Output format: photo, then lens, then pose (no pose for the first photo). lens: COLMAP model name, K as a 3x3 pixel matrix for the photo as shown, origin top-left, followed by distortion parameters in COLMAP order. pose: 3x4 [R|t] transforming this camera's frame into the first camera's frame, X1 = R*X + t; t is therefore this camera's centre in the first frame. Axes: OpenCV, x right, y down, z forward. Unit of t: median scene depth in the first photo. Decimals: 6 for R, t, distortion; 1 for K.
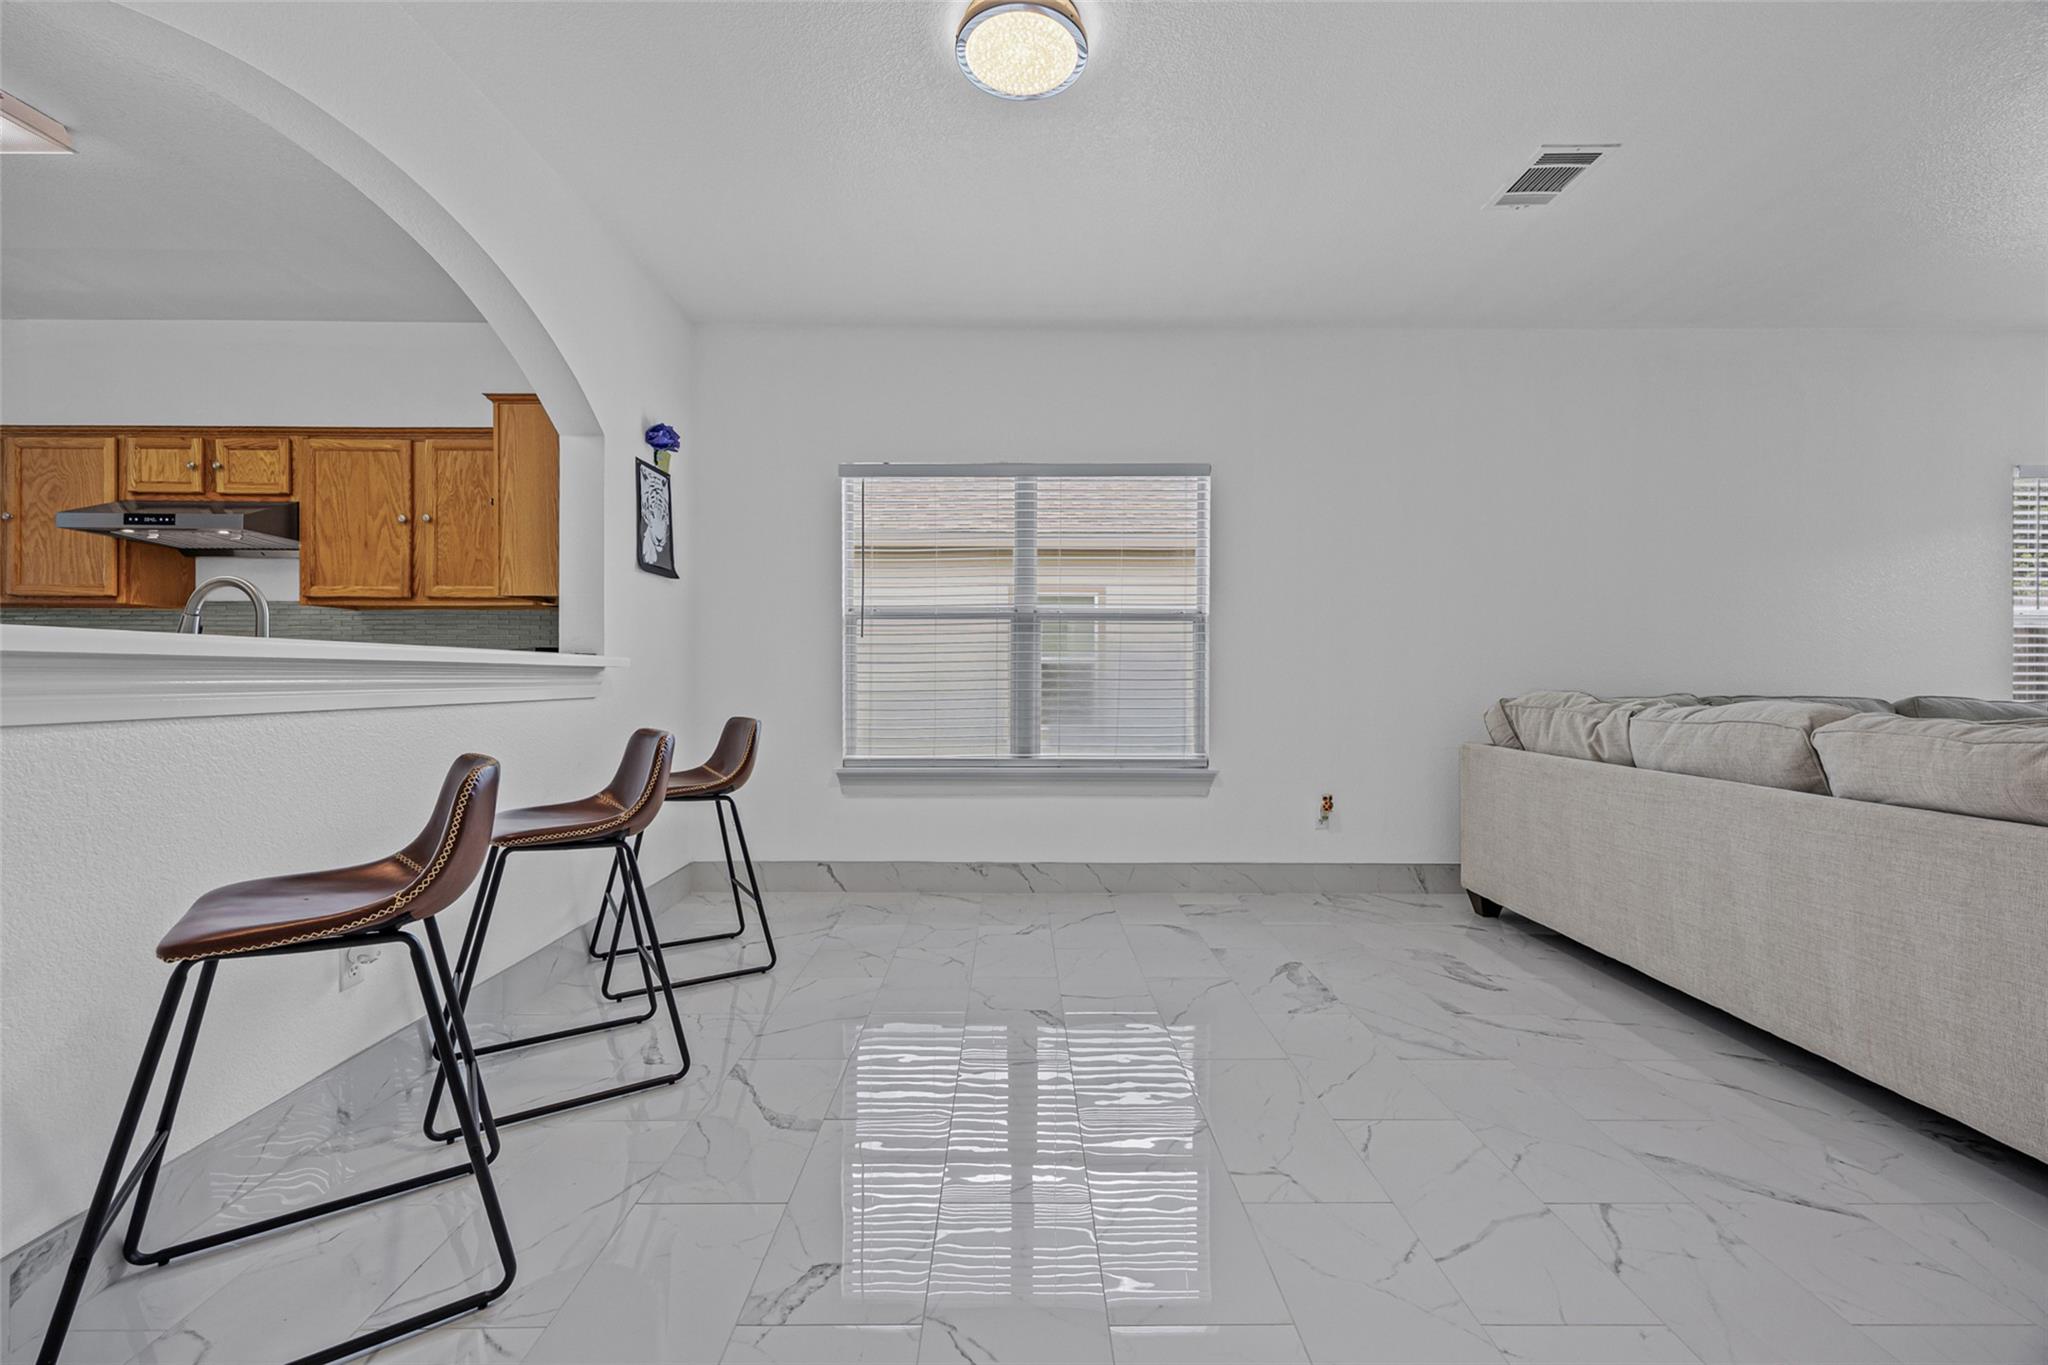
lens RADIAL K [[779.7, 0, 1024.0], [0, 779.7, 682.5], [0, 0, 1]] dist [-0.006238, 0.000378]
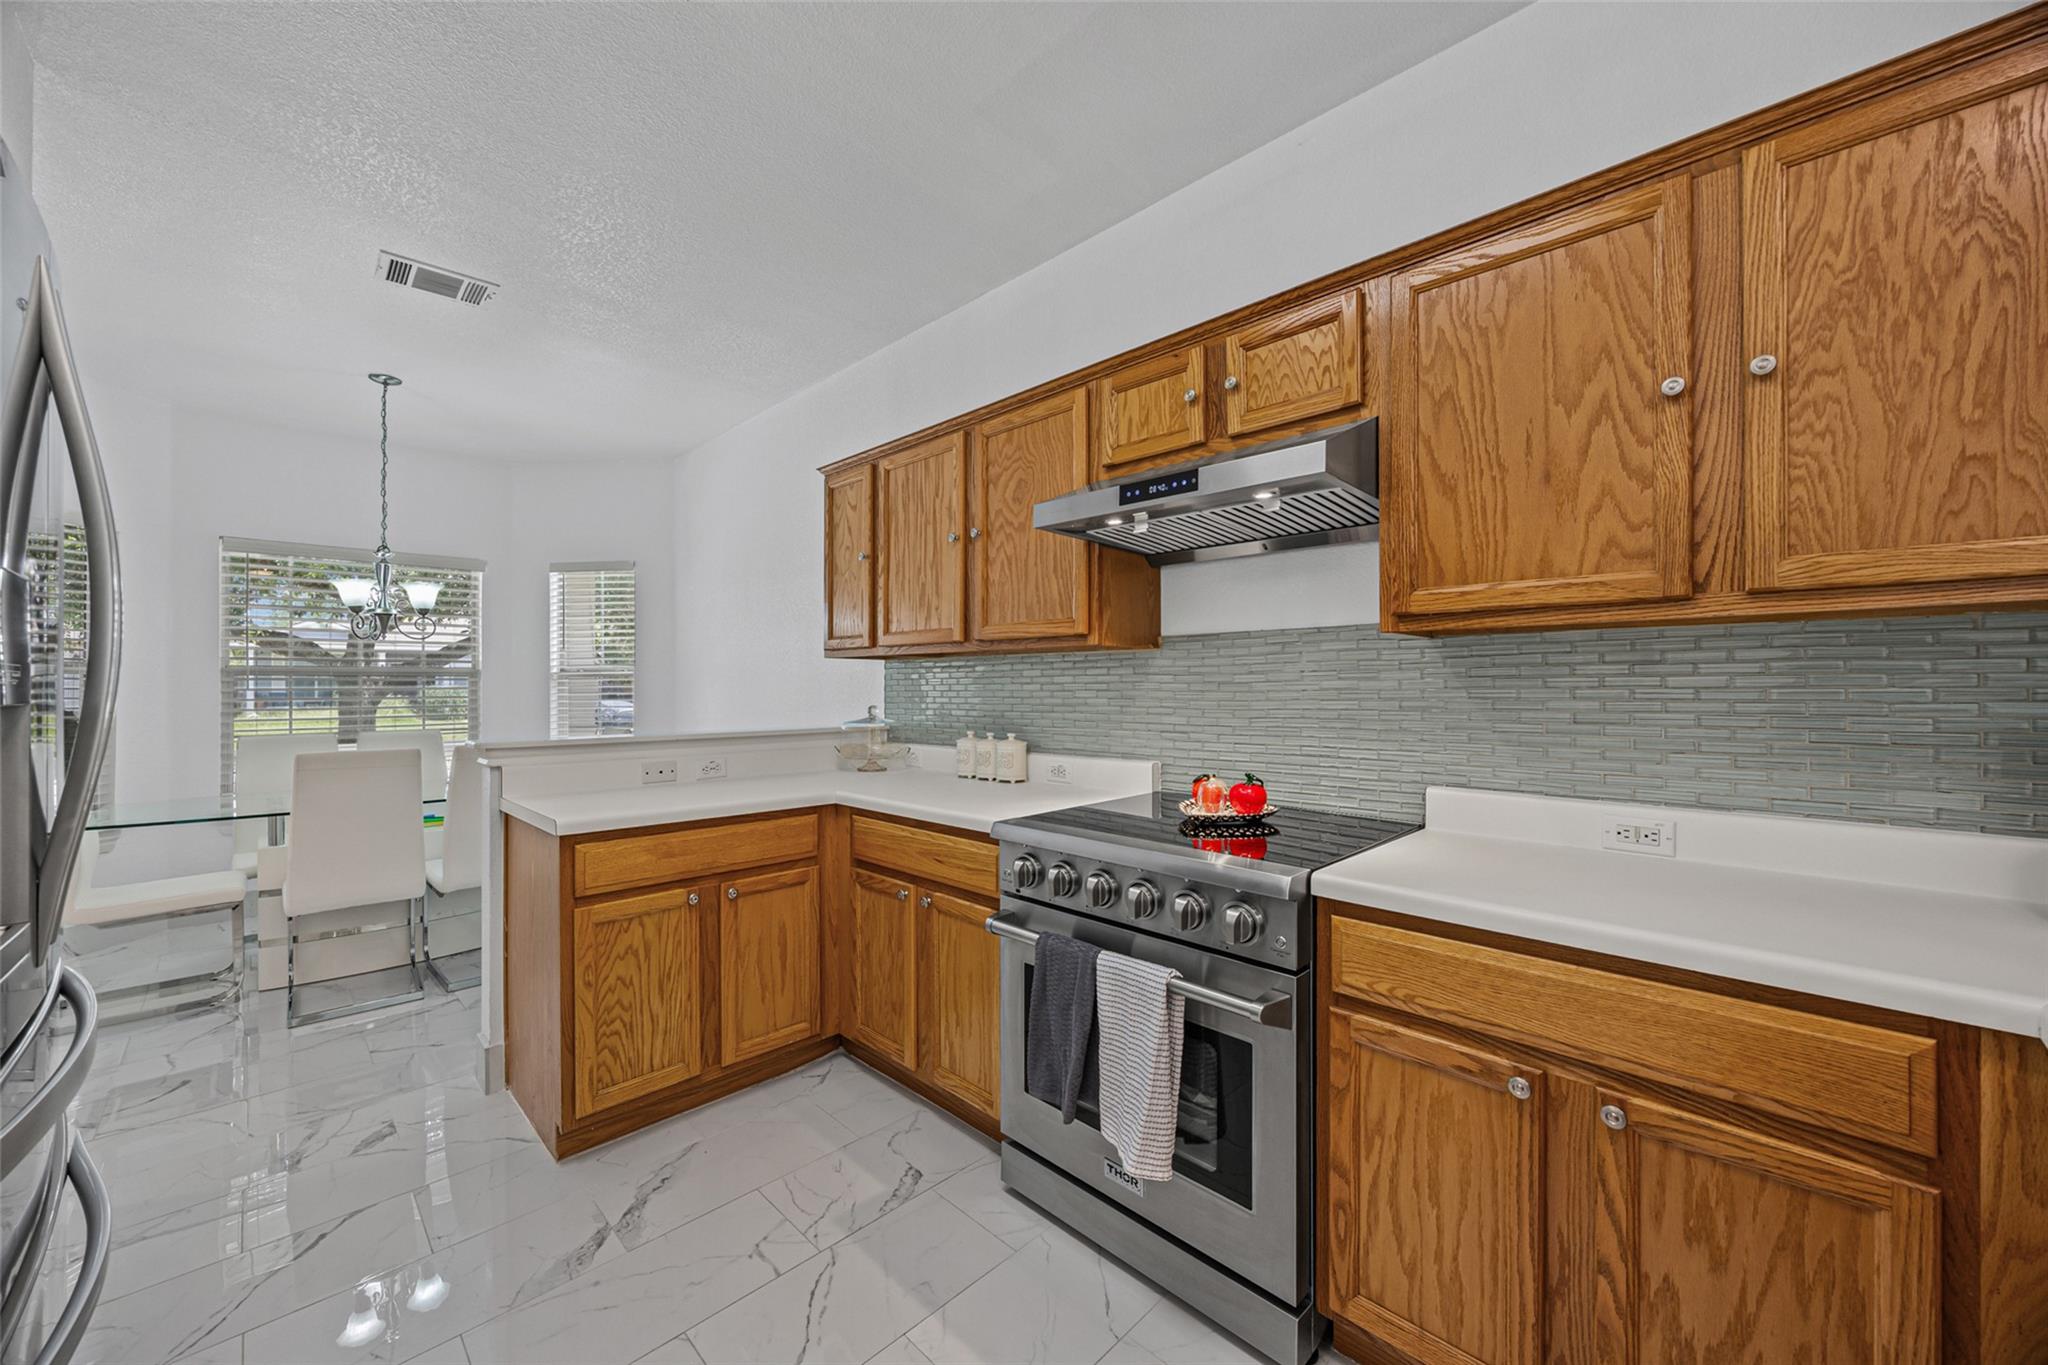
lens RADIAL K [[779.7, 0, 1024.0], [0, 779.7, 682.5], [0, 0, 1]] dist [-0.006238, 0.000378]
pose [[0.696670, -0.008943, -0.717336, -0.747547], [-0.000068, 0.999921, -0.012532, -0.063605], [0.717392, 0.008780, 0.696614, 0.513655]]
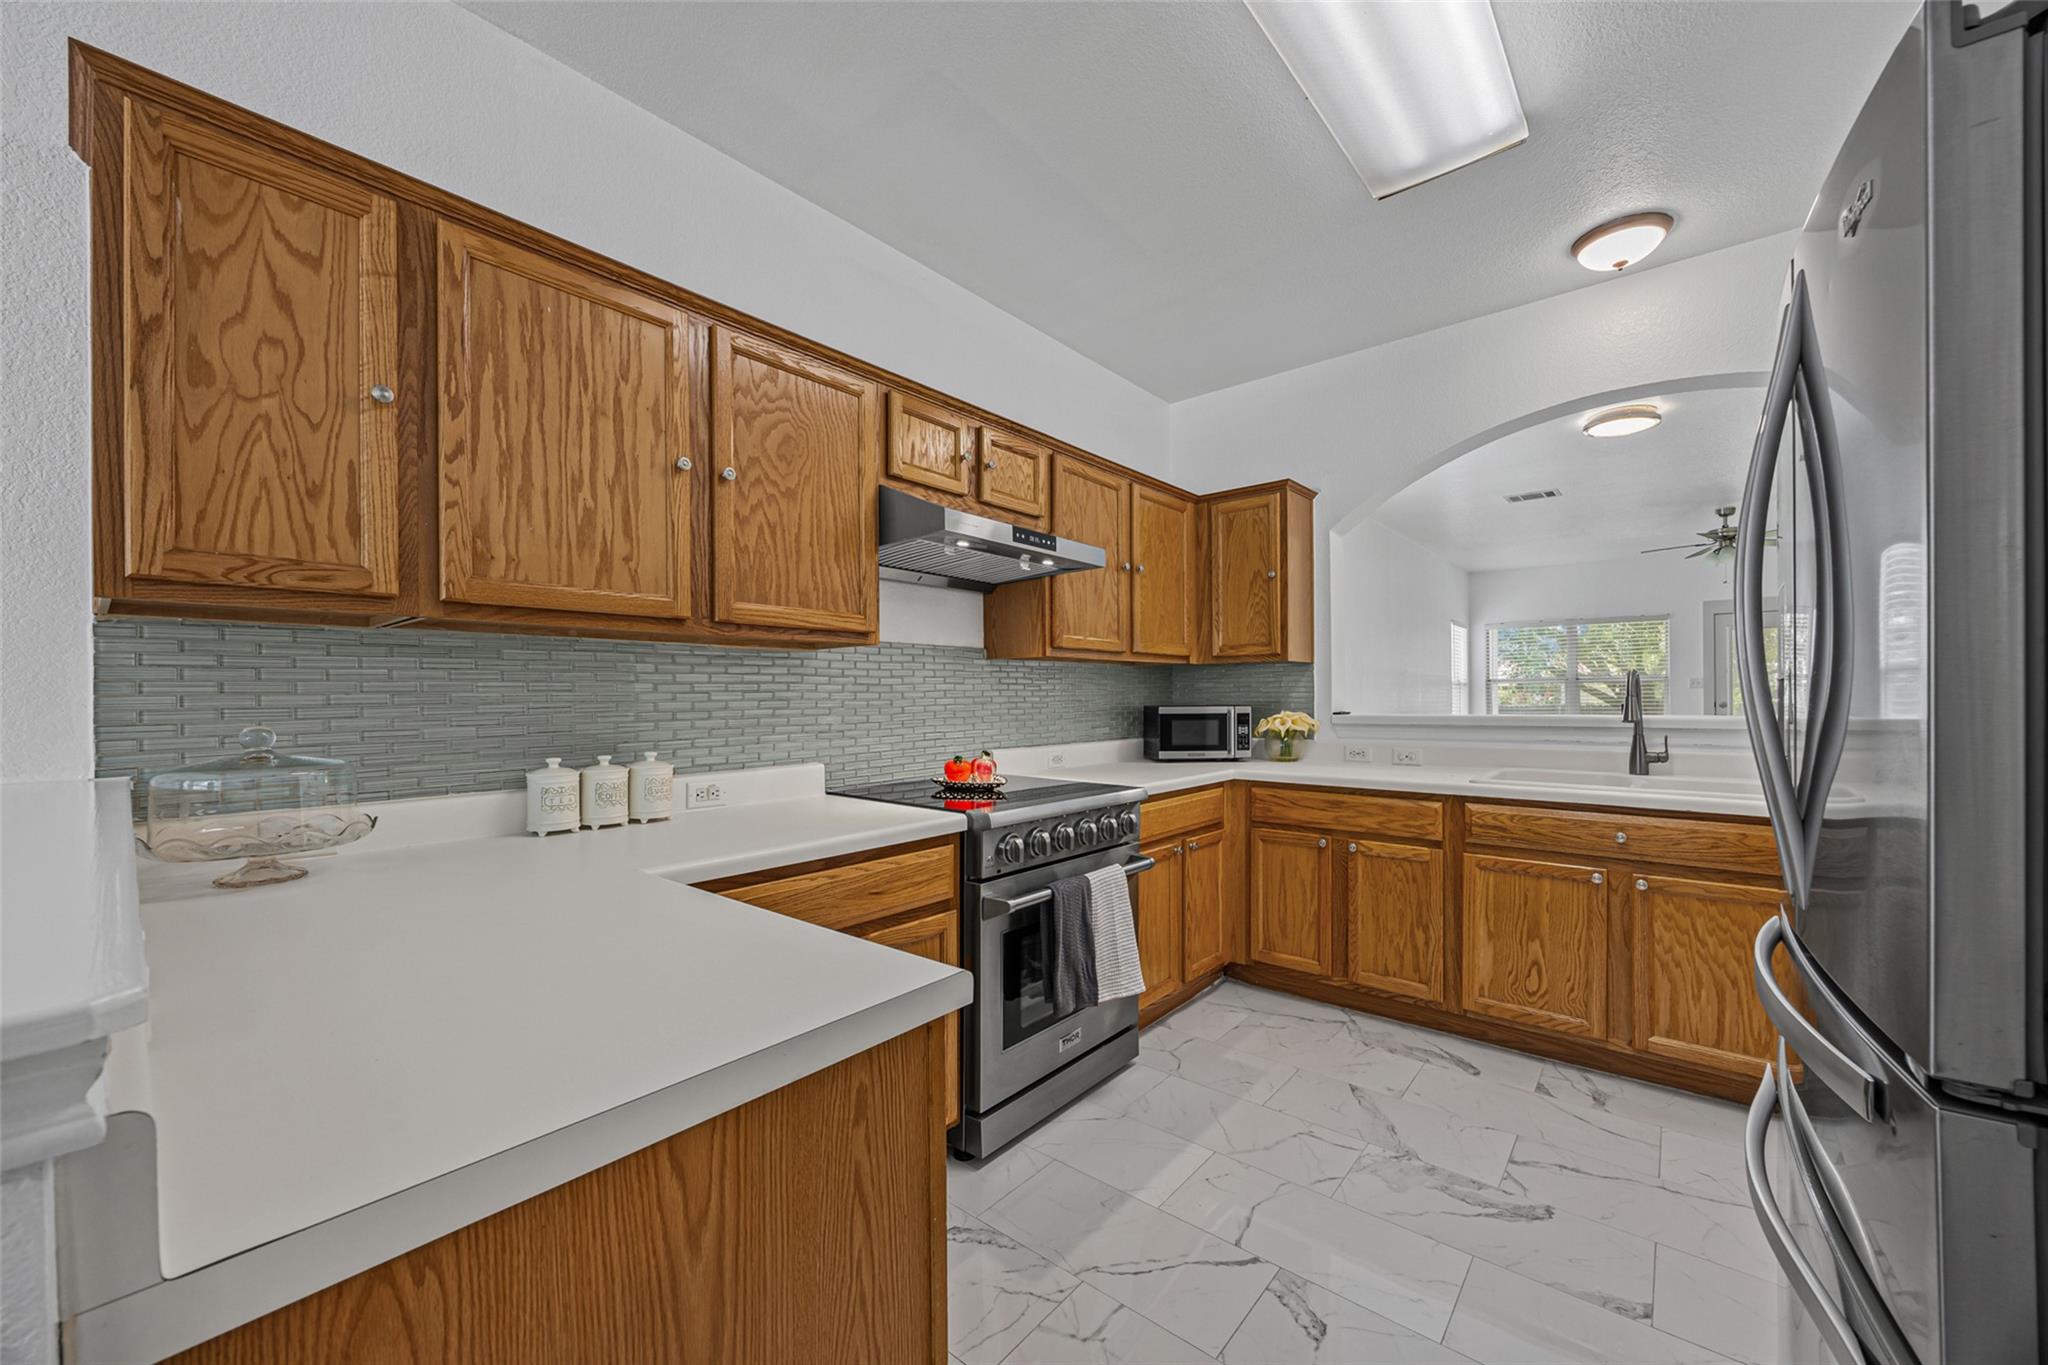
lens RADIAL K [[782.7, 0, 1015.4], [0, 782.7, 702.4], [0, 0, 1]] dist [0.000506, 0.000088]
pose [[0.659439, -0.013515, 0.751637, -1.576908], [0.015655, 0.999868, 0.004244, -0.055599], [-0.751595, 0.008968, 0.659564, 0.486871]]
